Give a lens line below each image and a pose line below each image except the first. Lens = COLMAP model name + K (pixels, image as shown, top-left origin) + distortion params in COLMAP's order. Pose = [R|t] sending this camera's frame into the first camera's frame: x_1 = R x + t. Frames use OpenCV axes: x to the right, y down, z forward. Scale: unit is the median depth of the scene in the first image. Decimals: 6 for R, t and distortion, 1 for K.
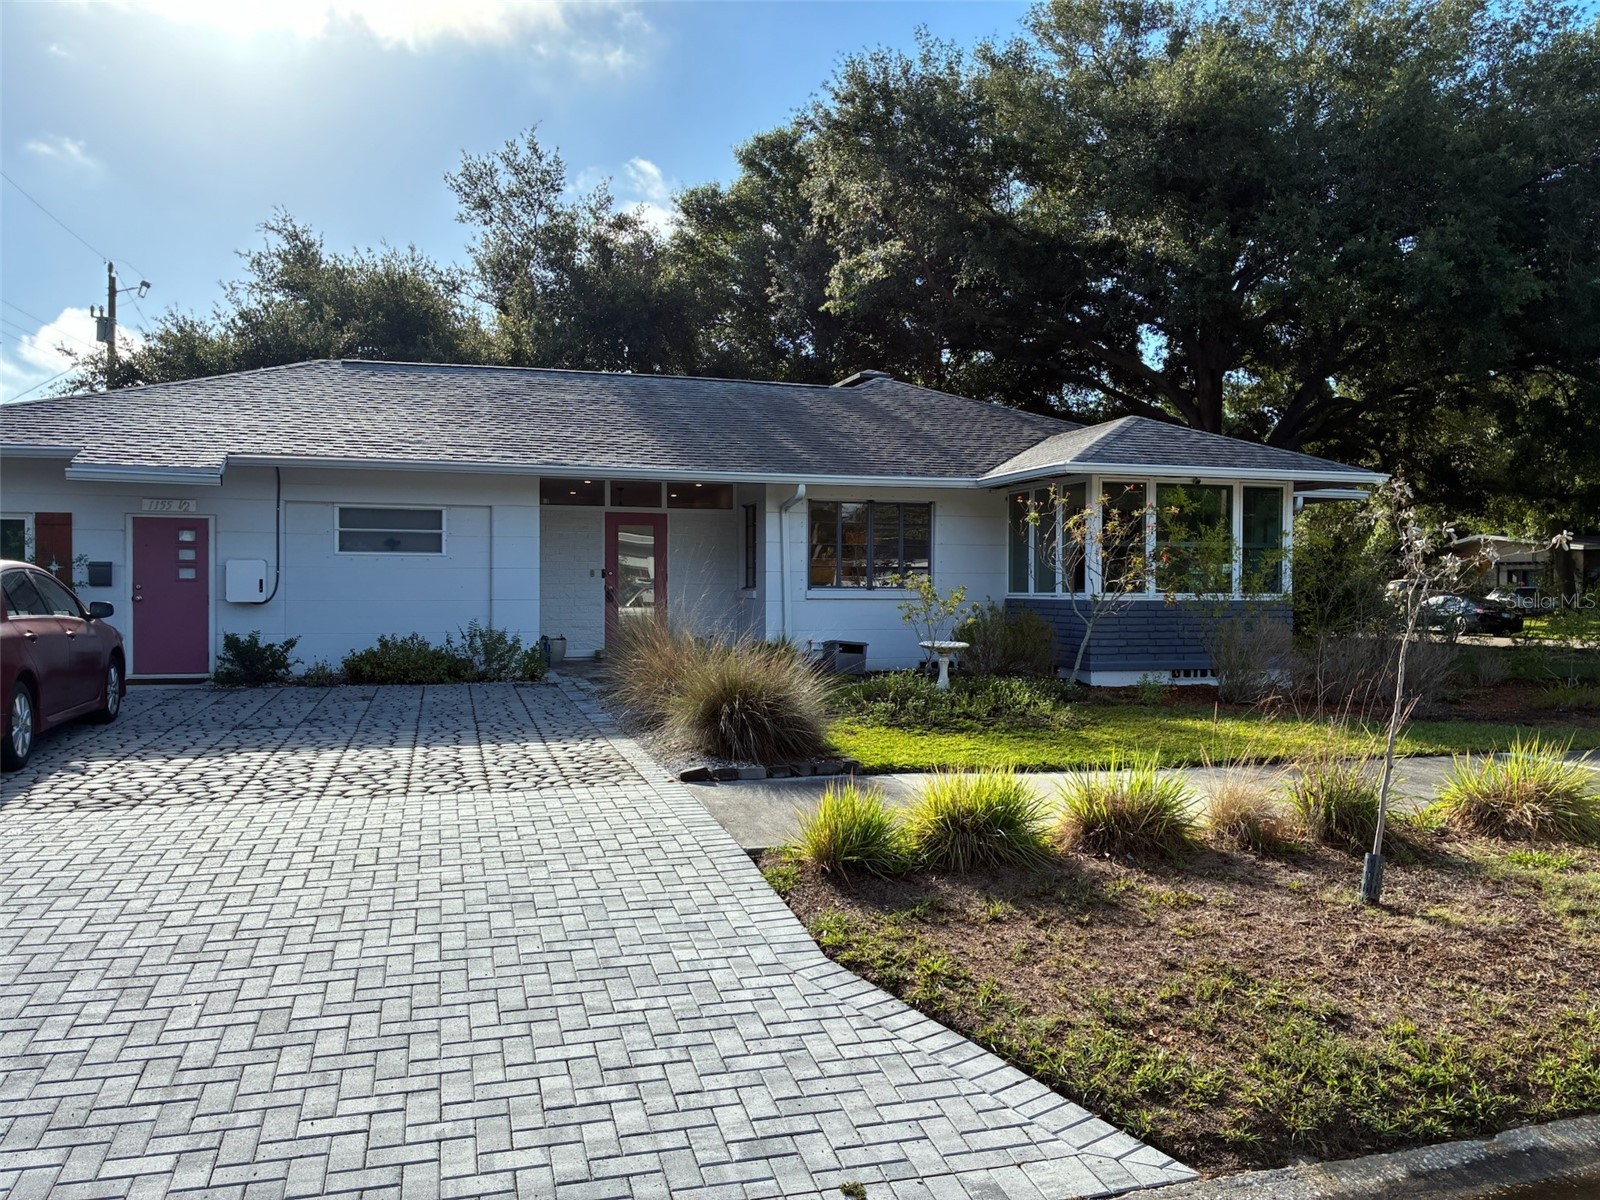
lens RADIAL K [[1238.2, 0, 798.4], [0, 1238.2, 599.6], [0, 0, 1]] dist [0.032963, -0.025421]
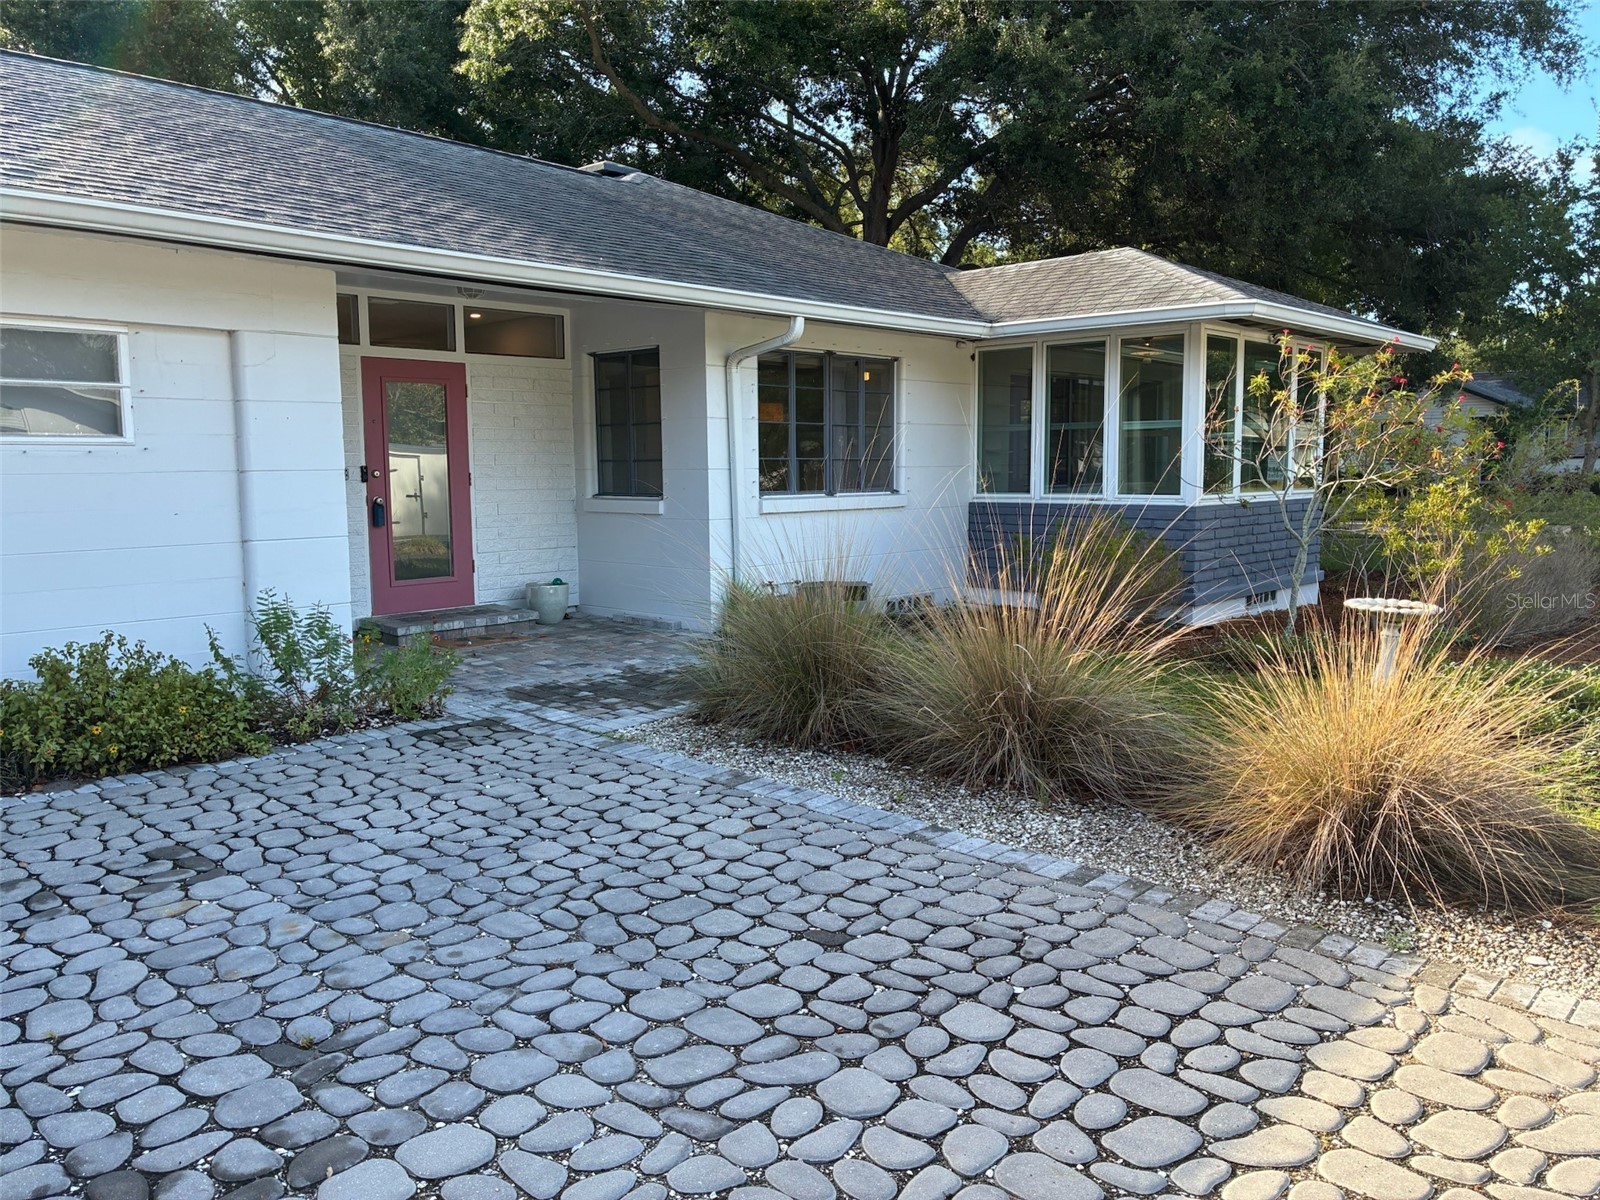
lens RADIAL K [[1238.2, 0, 801.1], [0, 1238.2, 596.9], [0, 0, 1]] dist [0.032963, -0.025421]
pose [[0.858944, -0.064353, 0.508010, -0.282438], [0.016588, 0.995048, 0.098004, -0.018704], [-0.511801, -0.075753, 0.855758, 0.468932]]
